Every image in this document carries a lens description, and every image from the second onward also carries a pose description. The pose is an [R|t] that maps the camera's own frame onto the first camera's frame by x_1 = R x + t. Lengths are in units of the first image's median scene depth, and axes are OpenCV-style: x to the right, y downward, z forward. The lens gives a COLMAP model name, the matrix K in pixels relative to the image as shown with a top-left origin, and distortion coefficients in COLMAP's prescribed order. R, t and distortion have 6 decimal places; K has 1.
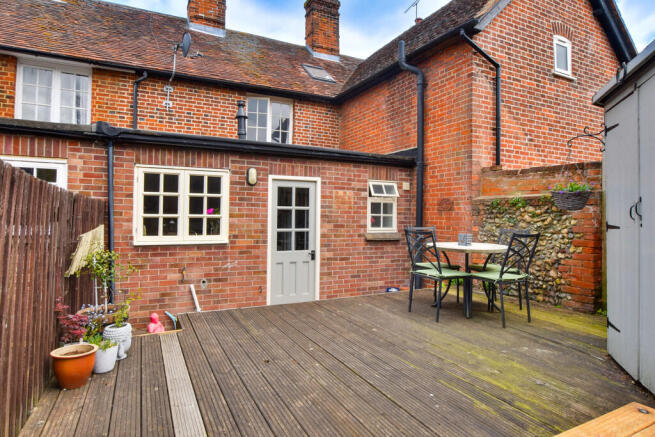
lens RADIAL K [[367.2, 0, 325.8], [0, 367.2, 217.0], [0, 0, 1]] dist [-0.017168, 0.002199]
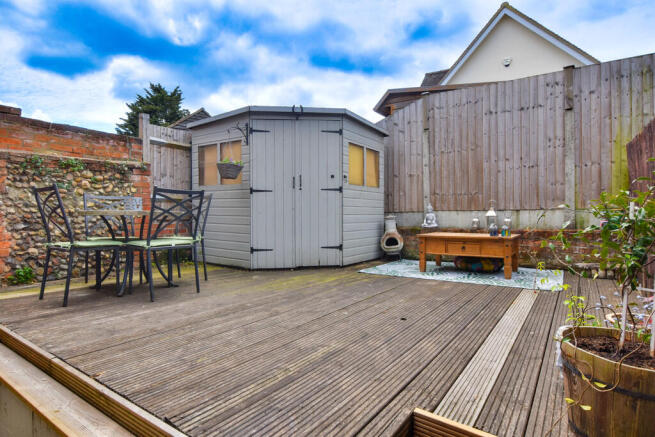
lens RADIAL K [[367.2, 0, 325.4], [0, 367.2, 215.6], [0, 0, 1]] dist [-0.017168, 0.002199]
pose [[-0.472562, -0.008106, 0.881260, -0.523272], [0.005328, 0.999913, 0.012054, 0.076223], [-0.881281, 0.010392, -0.472478, 0.963733]]
